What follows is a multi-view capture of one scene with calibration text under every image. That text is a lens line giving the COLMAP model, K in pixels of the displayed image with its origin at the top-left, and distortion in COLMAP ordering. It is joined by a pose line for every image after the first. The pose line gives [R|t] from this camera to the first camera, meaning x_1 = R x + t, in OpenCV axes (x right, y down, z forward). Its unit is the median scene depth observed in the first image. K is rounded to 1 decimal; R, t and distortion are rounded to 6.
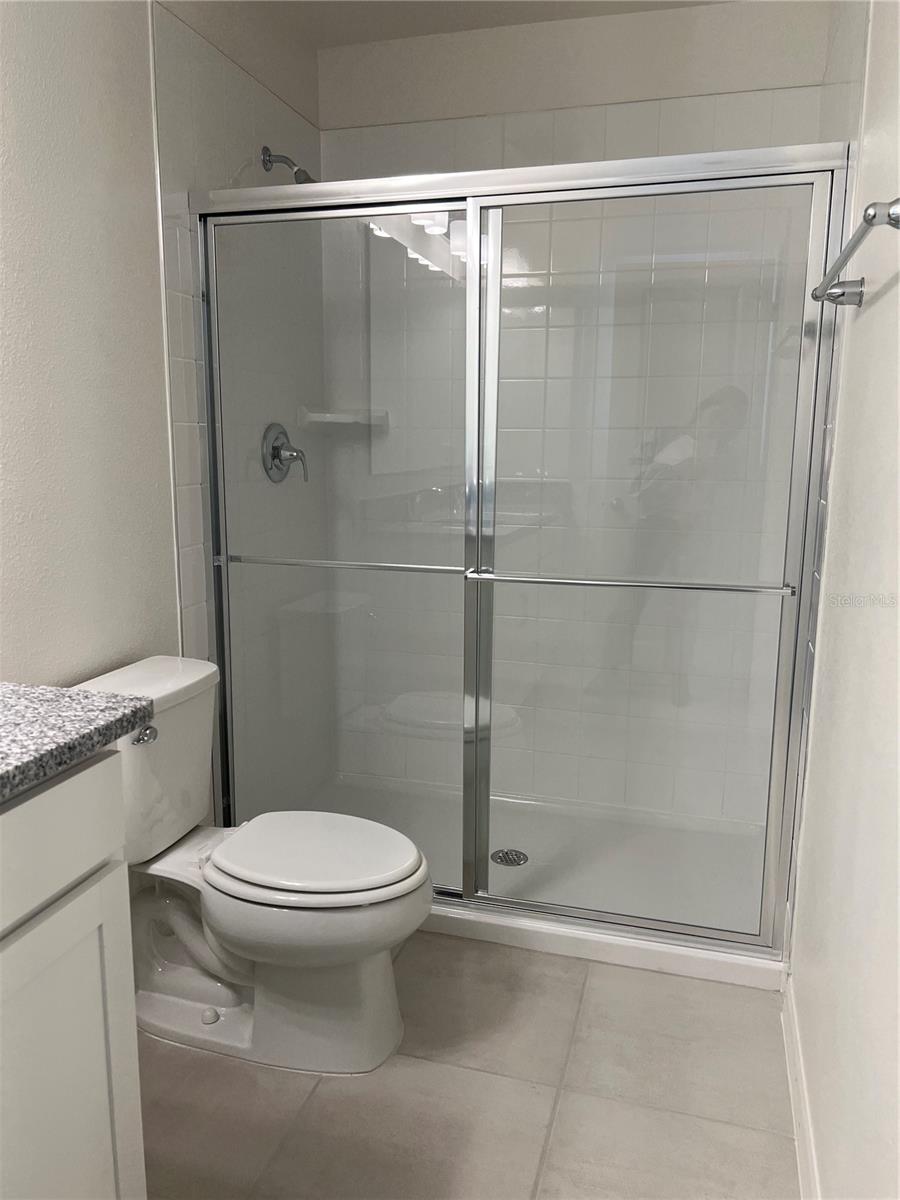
lens RADIAL K [[909.6, 0, 450.0], [0, 909.6, 600.0], [0, 0, 1]] dist [0.080975, -0.109128]
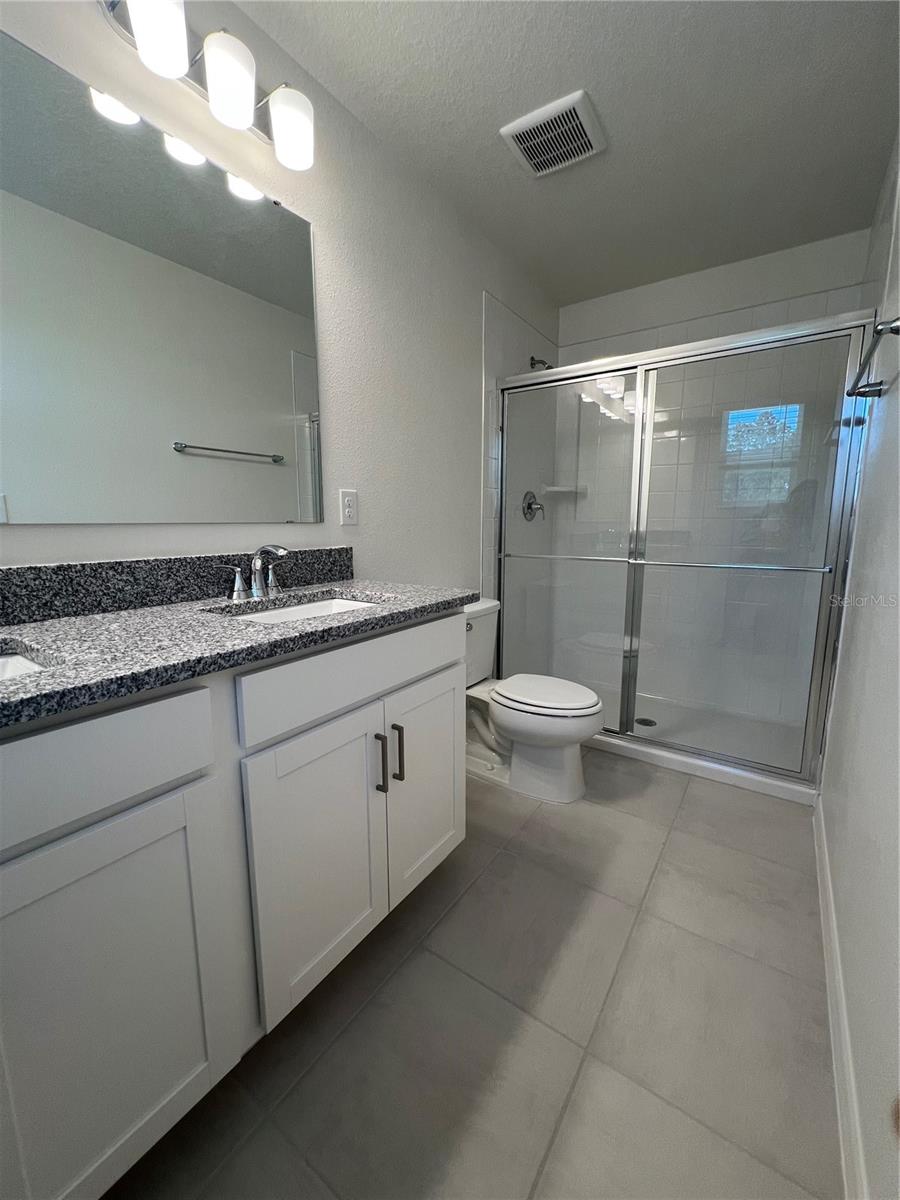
lens RADIAL K [[488.8, 0, 450.0], [0, 488.8, 600.0], [0, 0, 1]] dist [-0.002700, -0.000386]
pose [[0.948047, 0.041632, -0.315394, -0.010728], [-0.049221, 0.998658, -0.016131, 0.083655], [0.314299, 0.030817, 0.948824, -0.077715]]
